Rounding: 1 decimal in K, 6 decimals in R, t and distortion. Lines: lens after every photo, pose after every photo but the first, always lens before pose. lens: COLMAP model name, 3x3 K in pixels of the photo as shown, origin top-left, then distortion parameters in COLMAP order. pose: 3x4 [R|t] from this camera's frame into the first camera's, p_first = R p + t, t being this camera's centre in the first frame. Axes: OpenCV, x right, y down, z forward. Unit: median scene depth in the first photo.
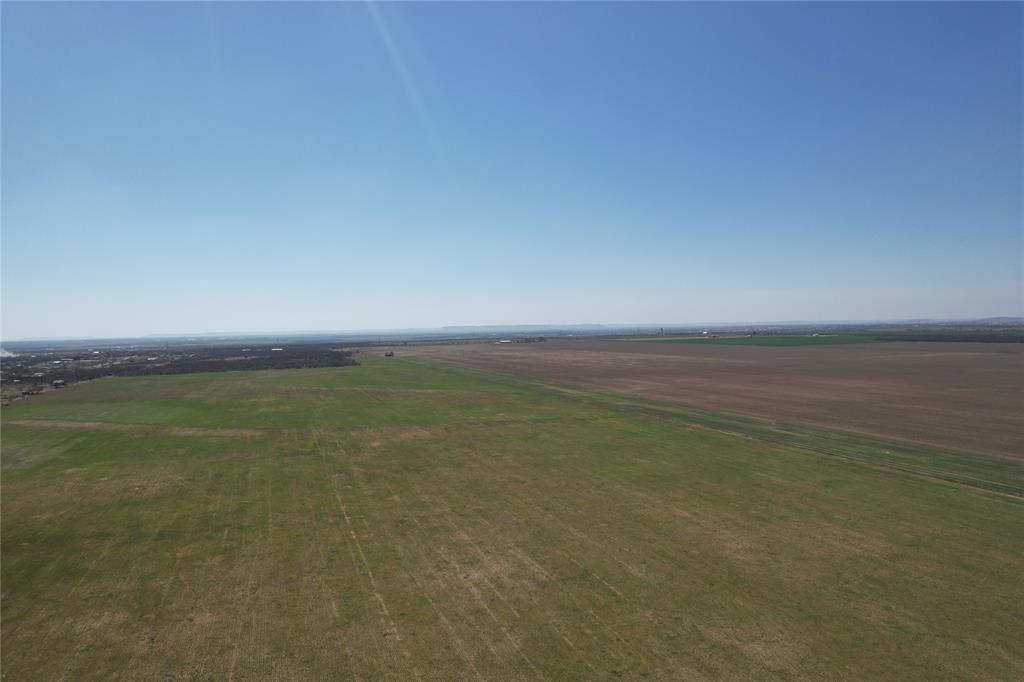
lens RADIAL K [[652.6, 0, 512.1], [0, 652.6, 347.2], [0, 0, 1]] dist [-0.076641, 0.068320]
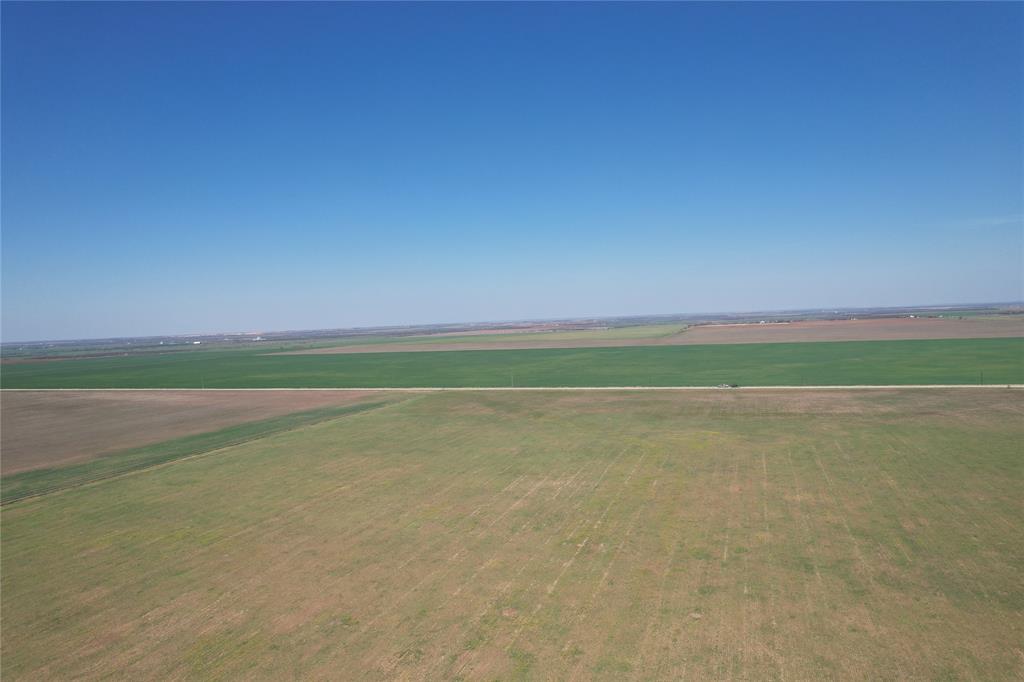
lens RADIAL K [[652.6, 0, 512.1], [0, 652.6, 347.2], [0, 0, 1]] dist [-0.076641, 0.068320]
pose [[-0.760766, 0.023474, 0.648602, -0.294998], [0.072470, 0.996169, 0.048948, -0.012822], [-0.644968, 0.084242, -0.759552, 0.674064]]
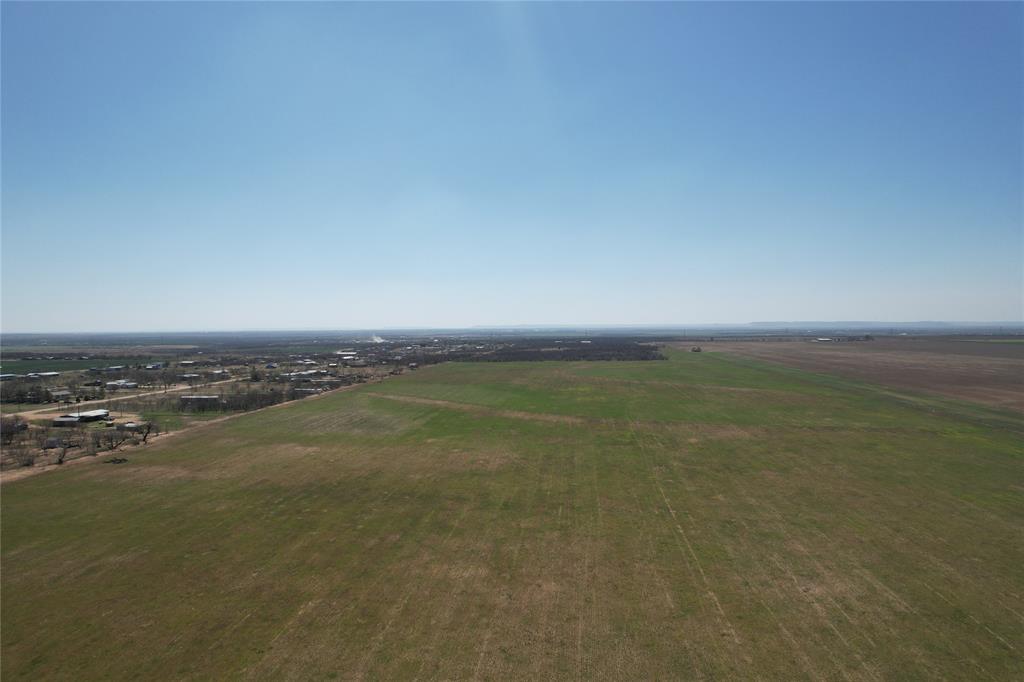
lens RADIAL K [[652.6, 0, 512.1], [0, 652.6, 347.2], [0, 0, 1]] dist [-0.076641, 0.068320]
pose [[0.896592, 0.028371, -0.441948, -0.016267], [-0.024589, 0.999596, 0.014285, -0.000152], [0.442174, -0.001941, 0.896927, -0.006363]]
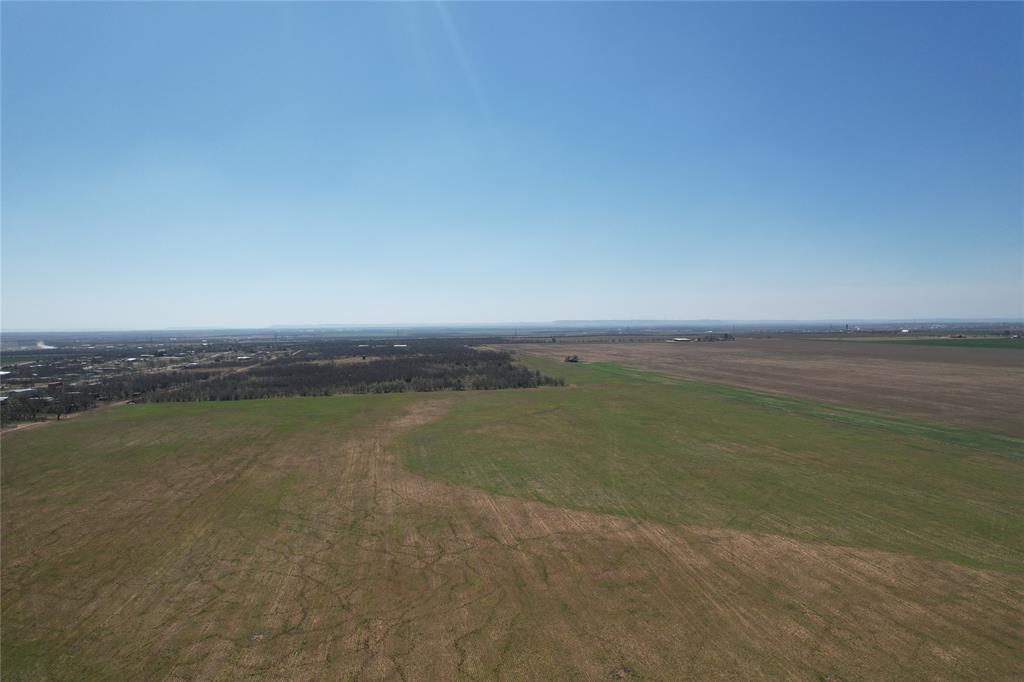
lens RADIAL K [[652.6, 0, 512.1], [0, 652.6, 347.2], [0, 0, 1]] dist [-0.076641, 0.068320]
pose [[0.986460, 0.016517, -0.163167, -0.416712], [-0.015068, 0.999835, 0.010113, -0.019897], [0.163307, -0.007517, 0.986547, 0.991563]]
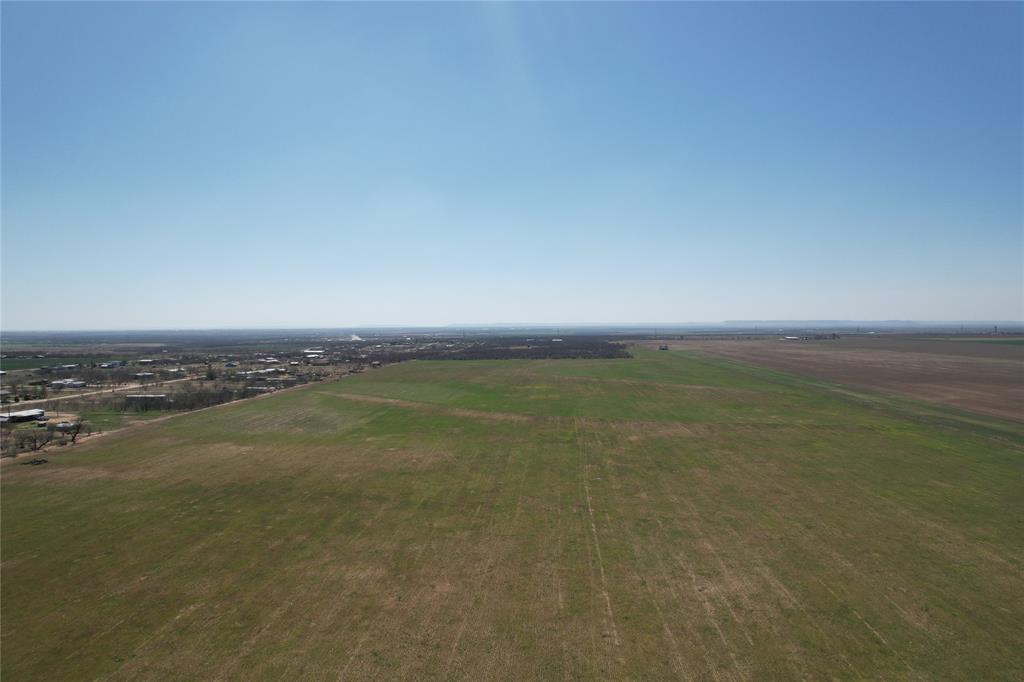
lens RADIAL K [[652.6, 0, 512.1], [0, 652.6, 347.2], [0, 0, 1]] dist [-0.076641, 0.068320]
pose [[0.911859, 0.029310, -0.409456, 0.015238], [-0.024991, 0.999561, 0.015896, -0.000212], [0.409743, -0.004262, 0.912191, 0.014377]]
